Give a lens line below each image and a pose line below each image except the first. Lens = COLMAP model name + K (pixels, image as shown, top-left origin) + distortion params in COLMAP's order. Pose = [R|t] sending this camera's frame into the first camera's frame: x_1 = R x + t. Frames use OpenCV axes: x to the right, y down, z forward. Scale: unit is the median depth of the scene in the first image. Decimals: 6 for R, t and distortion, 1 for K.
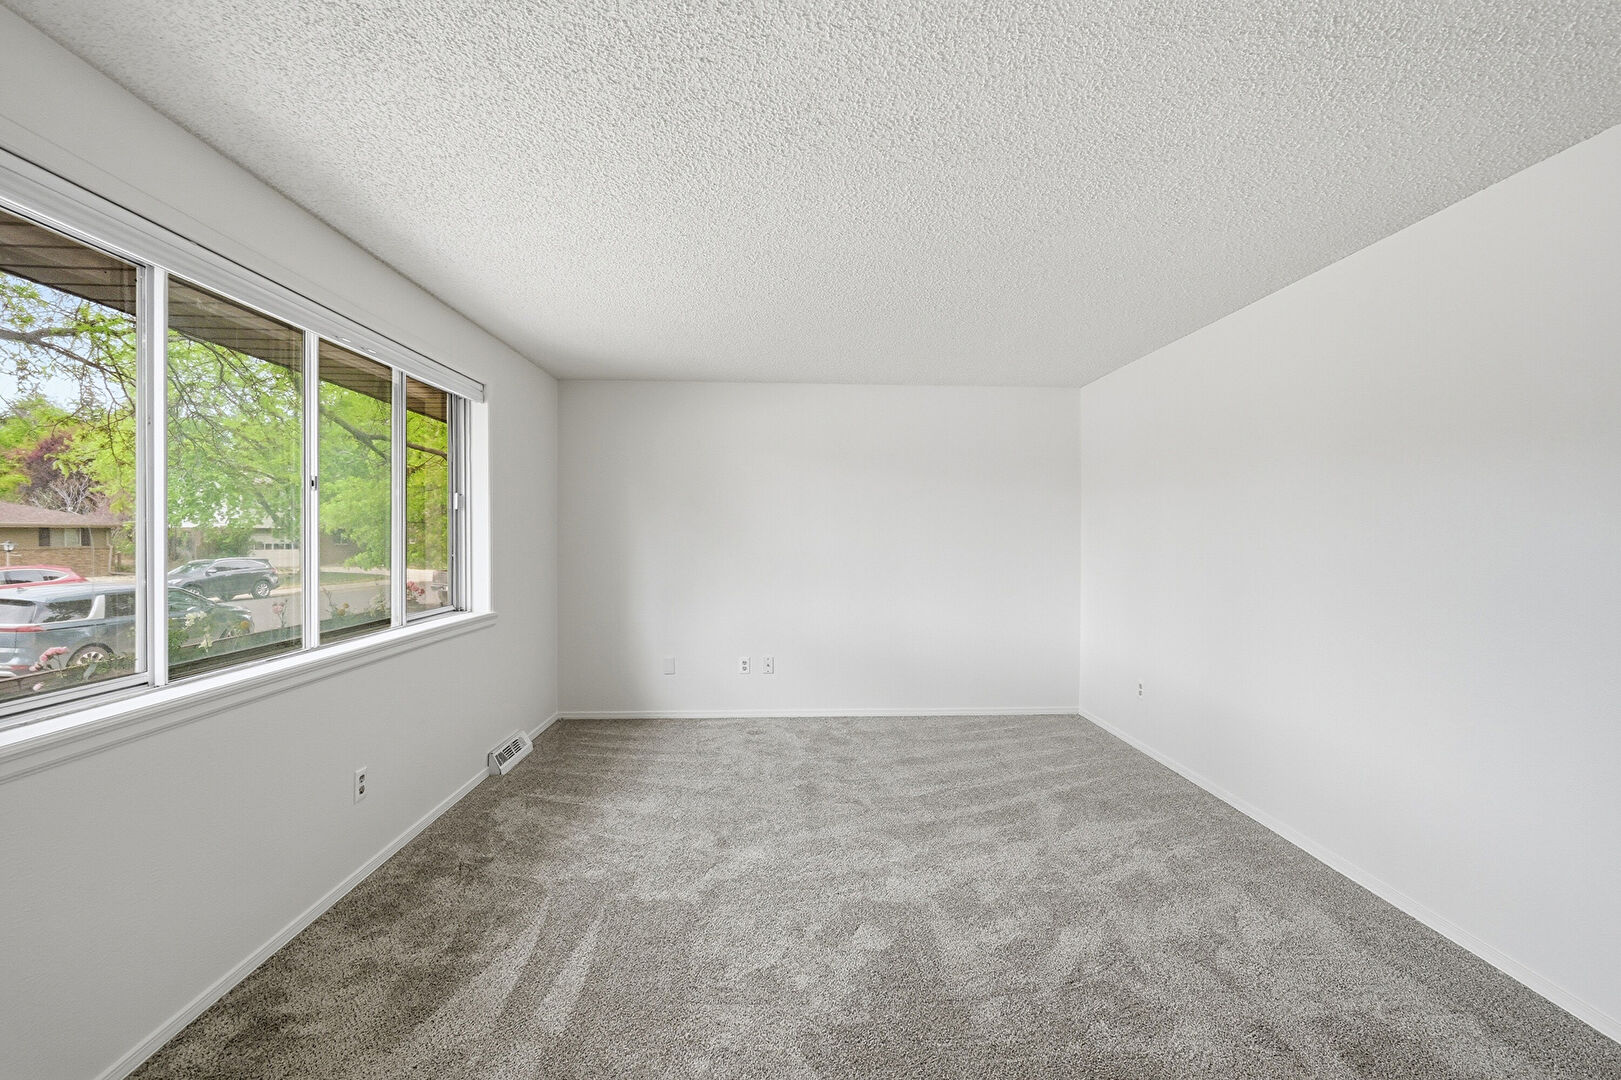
lens RADIAL K [[700.4, 0, 809.9], [0, 700.4, 546.3], [0, 0, 1]] dist [-0.002939, -0.000549]
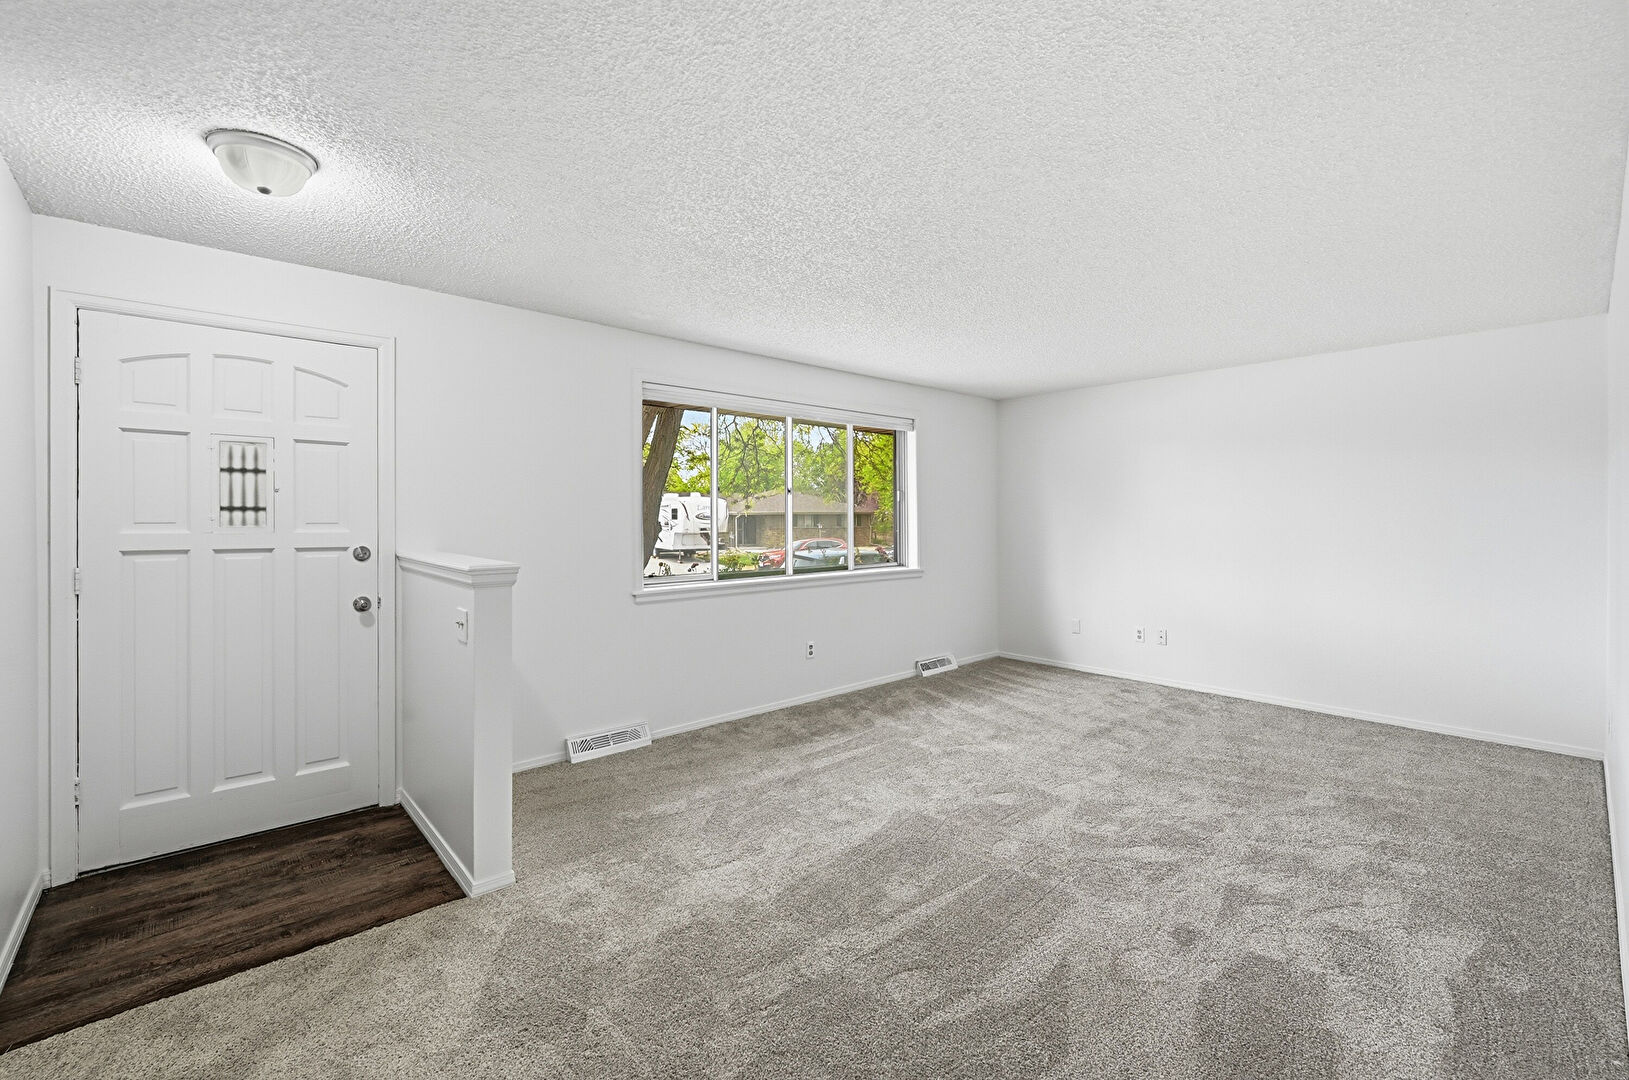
lens RADIAL K [[678.5, 0, 818.1], [0, 678.5, 521.1], [0, 0, 1]] dist [-0.013272, 0.000929]
pose [[0.637003, 0.001700, -0.770860, 0.716452], [-0.011372, 0.999909, -0.007192, 0.006773], [0.770778, 0.013347, 0.636964, -0.139633]]
